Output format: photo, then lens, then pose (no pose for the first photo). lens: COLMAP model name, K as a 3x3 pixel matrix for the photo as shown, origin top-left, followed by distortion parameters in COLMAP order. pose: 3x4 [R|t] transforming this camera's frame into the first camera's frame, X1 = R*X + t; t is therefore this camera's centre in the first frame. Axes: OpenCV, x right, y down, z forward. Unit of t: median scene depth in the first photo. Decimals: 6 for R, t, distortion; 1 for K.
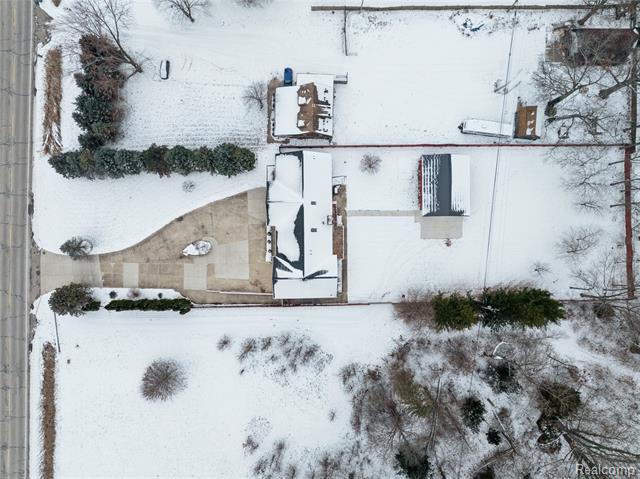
lens RADIAL K [[450.8, 0, 322.7], [0, 450.8, 237.3], [0, 0, 1]] dist [-0.037872, -0.005437]
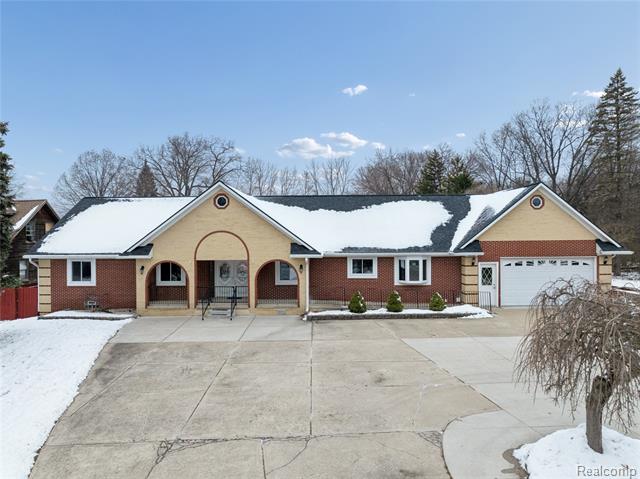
lens RADIAL K [[450.8, 0, 322.7], [0, 450.8, 237.3], [0, 0, 1]] dist [-0.037872, -0.005437]
pose [[0.007618, -0.000118, 0.999971, -0.331954], [0.999971, 0.000307, -0.007618, -0.022680], [-0.000306, 1.000000, 0.000120, 0.962690]]
